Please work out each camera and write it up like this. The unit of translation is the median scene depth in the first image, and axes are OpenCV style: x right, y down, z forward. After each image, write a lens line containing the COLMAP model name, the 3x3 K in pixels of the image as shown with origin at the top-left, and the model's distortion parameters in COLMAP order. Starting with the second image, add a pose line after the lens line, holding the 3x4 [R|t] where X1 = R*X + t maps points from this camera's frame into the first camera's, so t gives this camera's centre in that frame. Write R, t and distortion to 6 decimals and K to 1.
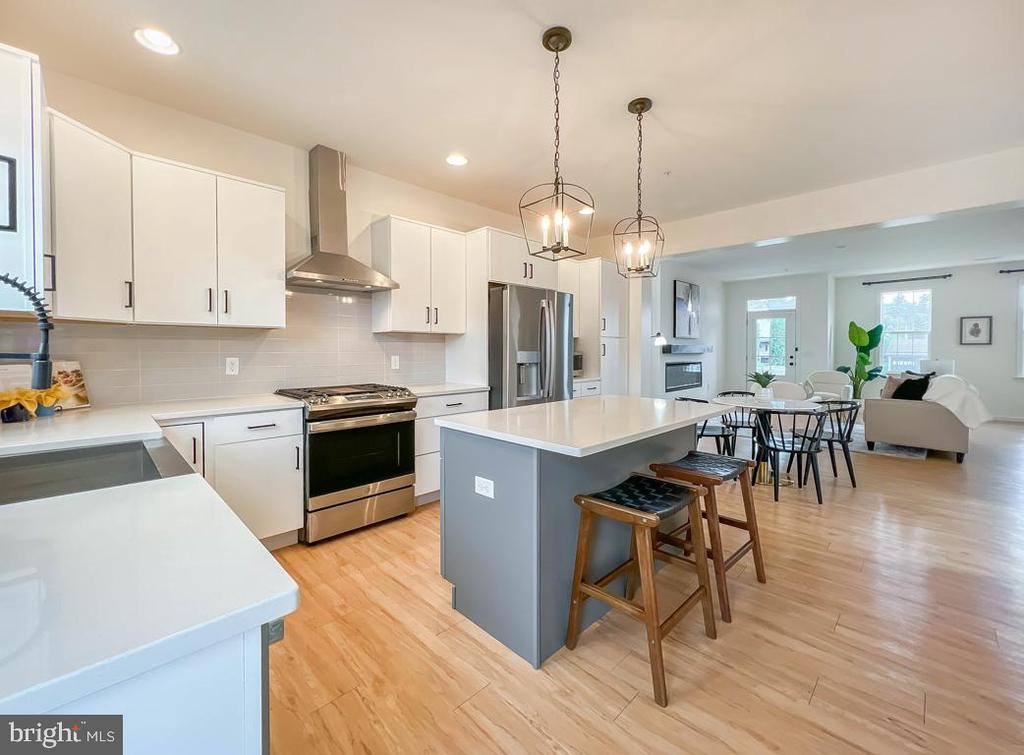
lens RADIAL K [[430.8, 0, 511.1], [0, 430.8, 352.9], [0, 0, 1]] dist [-0.000008, -0.000160]
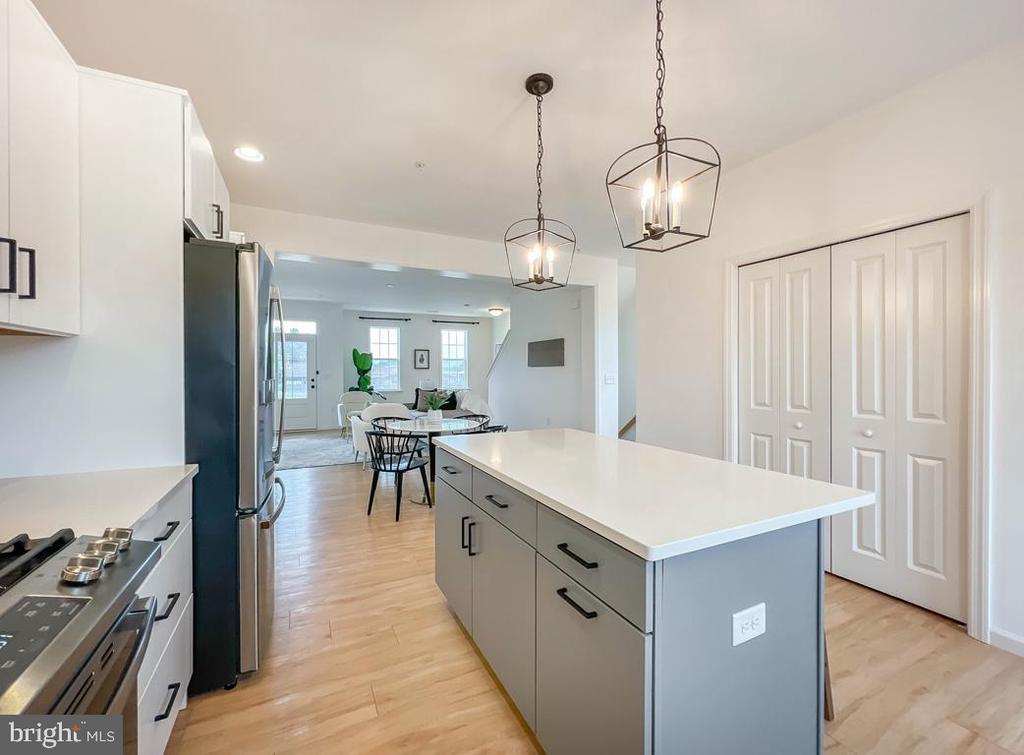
lens RADIAL K [[419.4, 0, 497.7], [0, 419.4, 371.4], [0, 0, 1]] dist [-0.000199, -0.000009]
pose [[0.338530, -0.001361, 0.940955, -0.490878], [0.012141, 0.999922, -0.002921, -0.010221], [-0.940877, 0.012413, 0.338520, 0.811066]]
